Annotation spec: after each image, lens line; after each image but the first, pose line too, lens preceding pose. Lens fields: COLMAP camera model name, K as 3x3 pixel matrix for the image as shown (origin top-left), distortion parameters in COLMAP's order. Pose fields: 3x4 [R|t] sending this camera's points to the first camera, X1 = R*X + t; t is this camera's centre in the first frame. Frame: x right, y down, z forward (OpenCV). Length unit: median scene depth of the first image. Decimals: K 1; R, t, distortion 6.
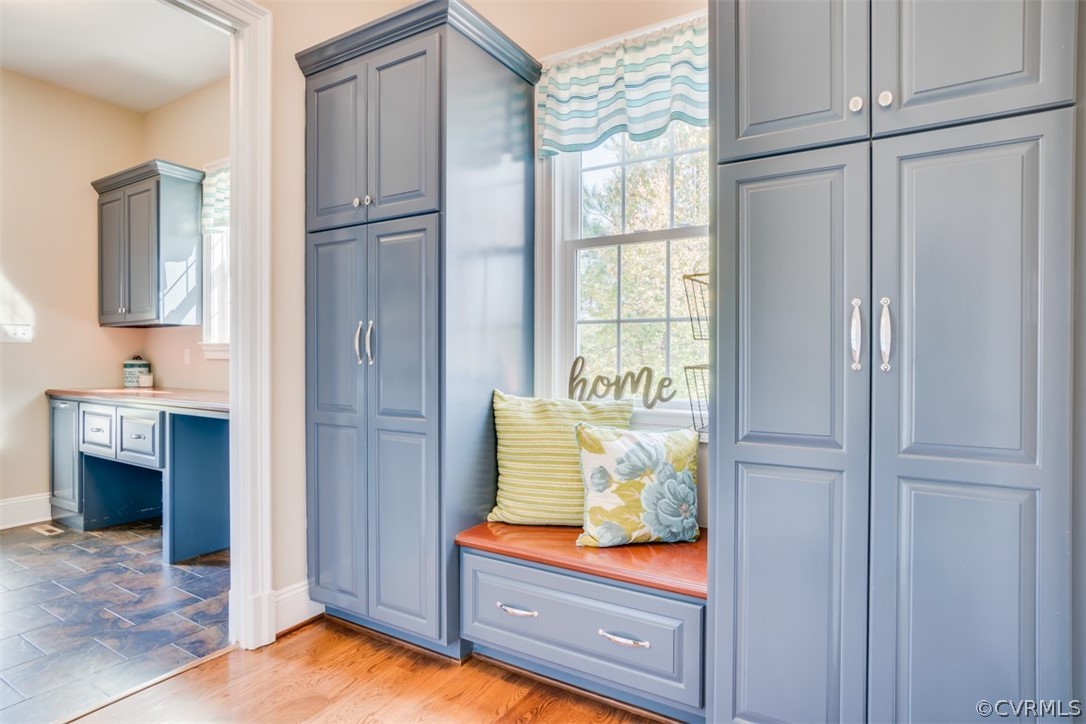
lens RADIAL K [[583.8, 0, 542.2], [0, 583.8, 360.0], [0, 0, 1]] dist [-0.027725, 0.004779]
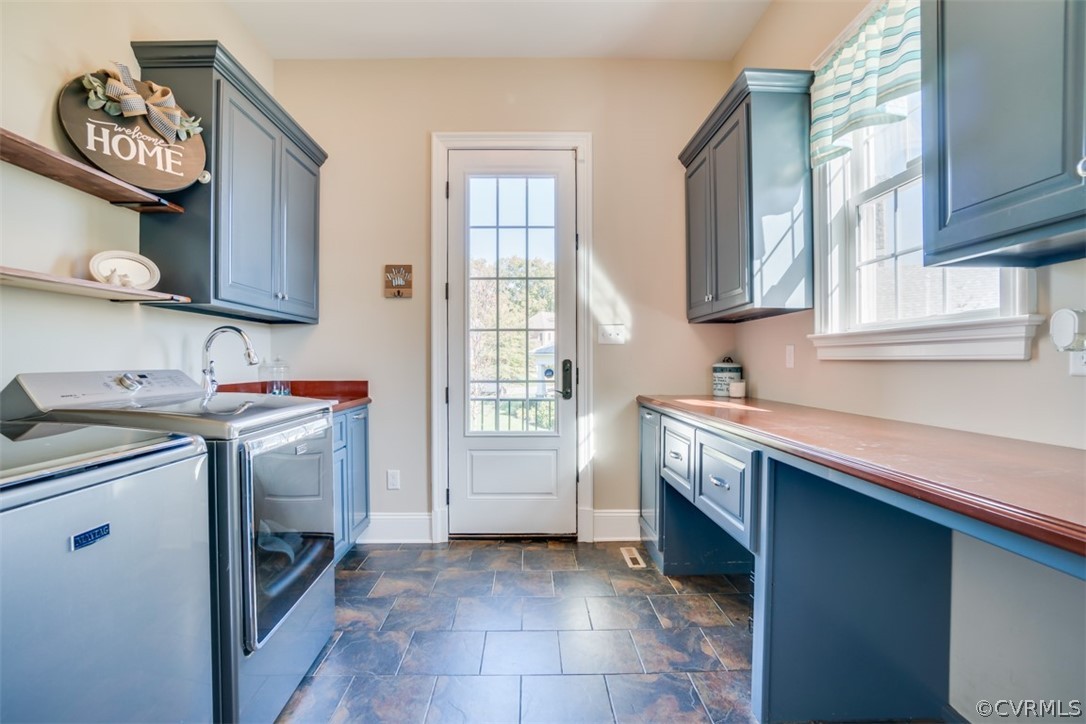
lens RADIAL K [[488.1, 0, 539.0], [0, 488.1, 366.4], [0, 0, 1]] dist [-0.038961, -0.000650]
pose [[0.535617, 0.002534, -0.844458, -0.306531], [-0.002065, 0.999996, 0.001690, 0.005127], [0.844459, 0.000839, 0.535620, 0.465967]]
